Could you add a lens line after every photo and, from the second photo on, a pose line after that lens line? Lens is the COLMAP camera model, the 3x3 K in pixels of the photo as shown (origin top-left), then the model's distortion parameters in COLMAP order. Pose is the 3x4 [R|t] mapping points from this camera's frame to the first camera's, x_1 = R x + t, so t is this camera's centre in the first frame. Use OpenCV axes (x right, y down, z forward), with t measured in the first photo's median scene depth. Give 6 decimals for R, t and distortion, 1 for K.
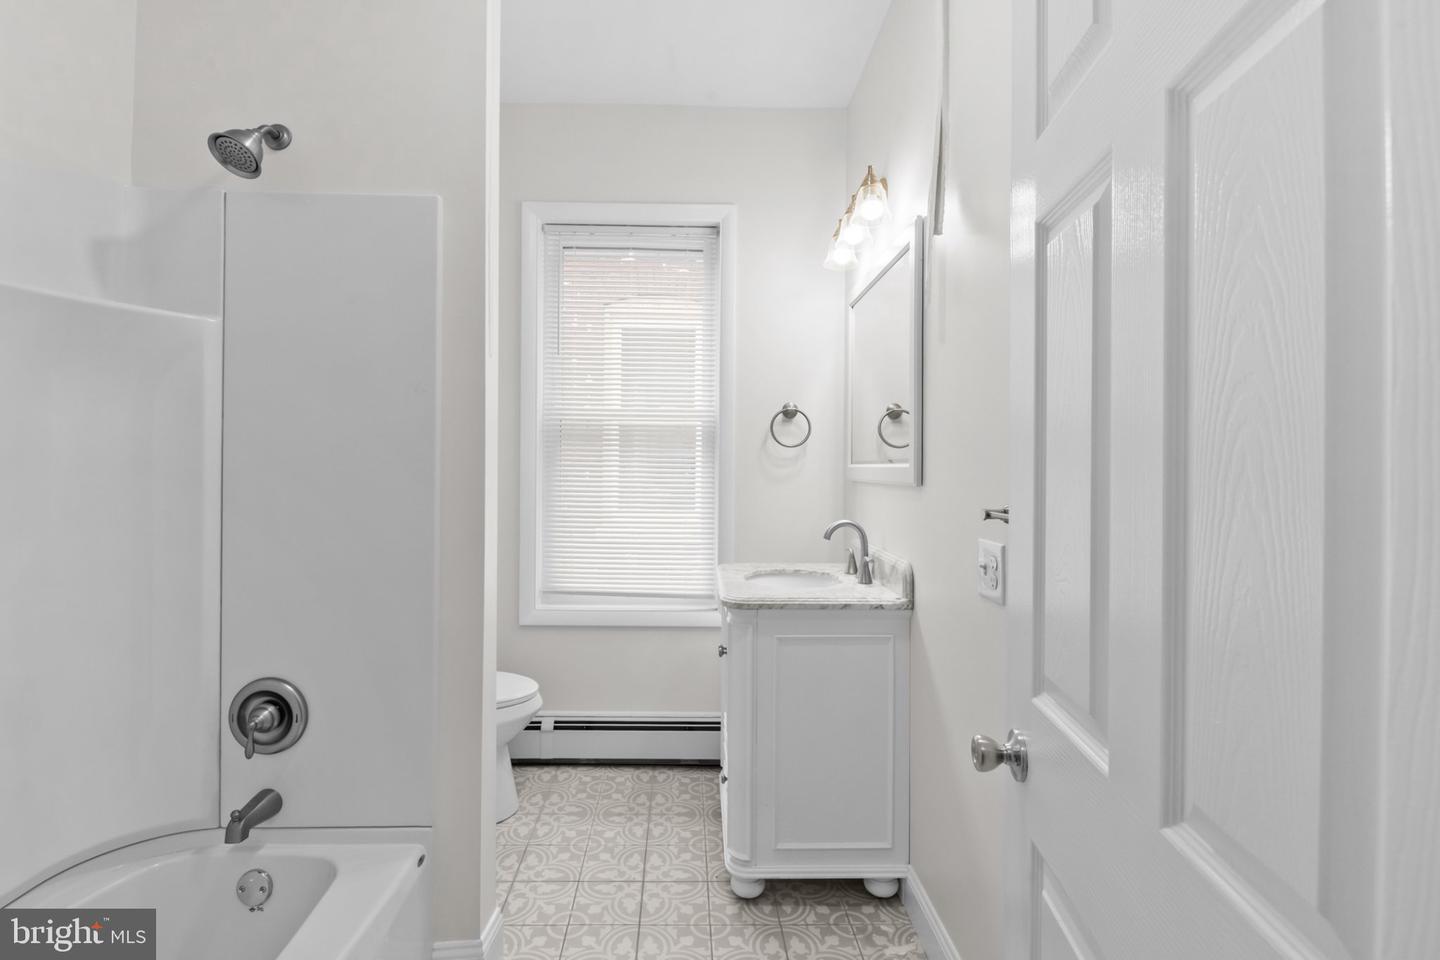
lens RADIAL K [[695.8, 0, 710.3], [0, 695.8, 475.5], [0, 0, 1]] dist [0.003111, -0.008096]
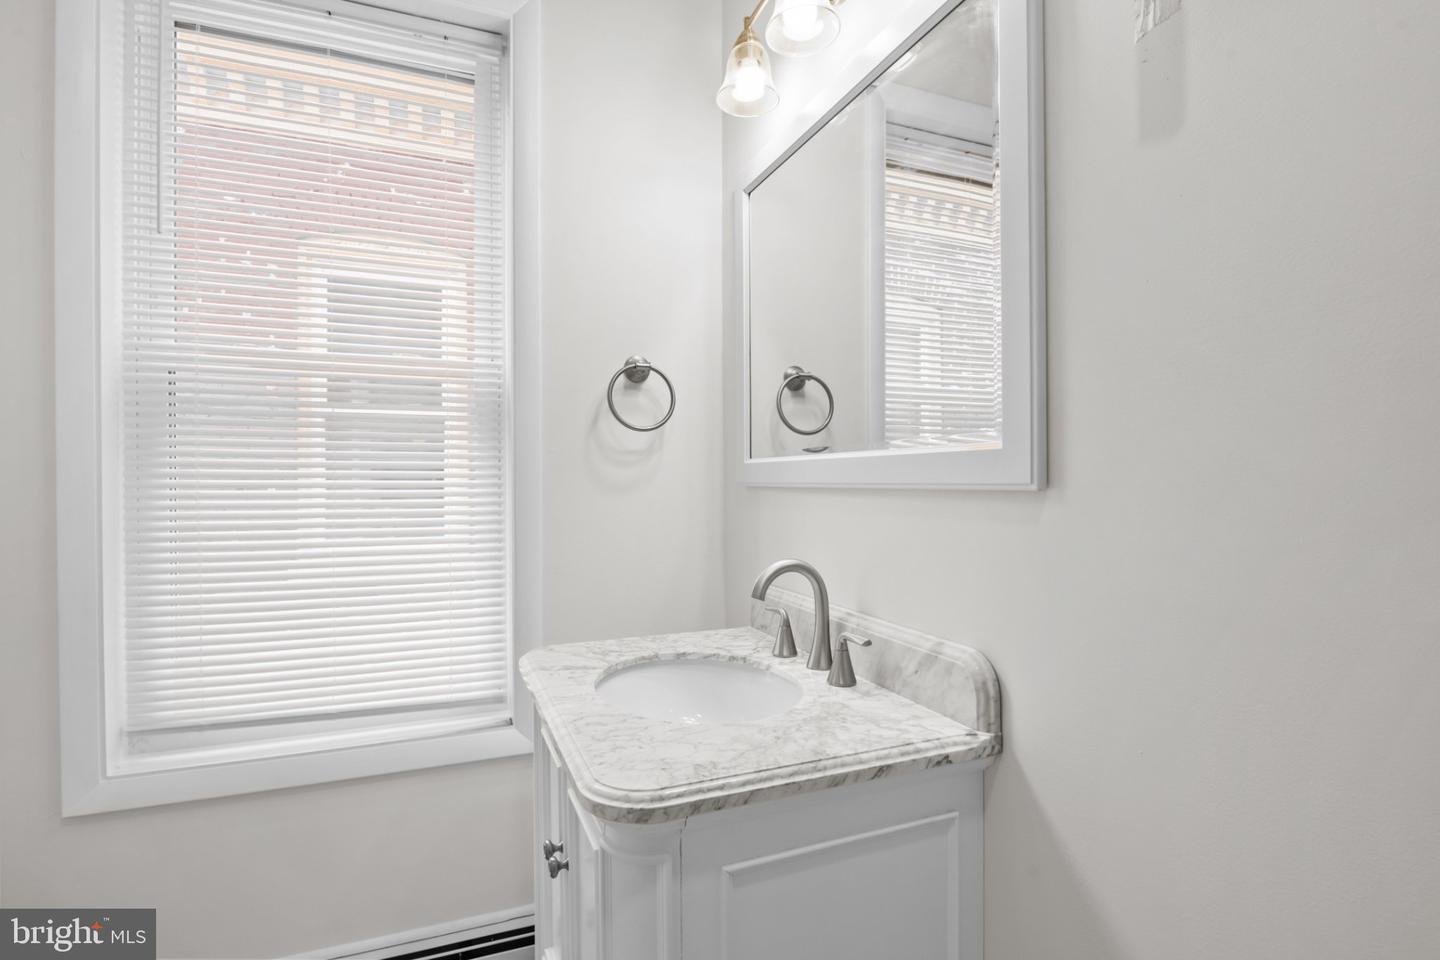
lens RADIAL K [[695.8, 0, 716.9], [0, 695.8, 480.0], [0, 0, 1]] dist [0.003111, -0.008096]
pose [[0.931665, -0.013056, 0.363085, -0.038533], [0.016920, 0.999829, -0.007465, 0.005556], [-0.362925, 0.013099, 0.931726, 0.436301]]
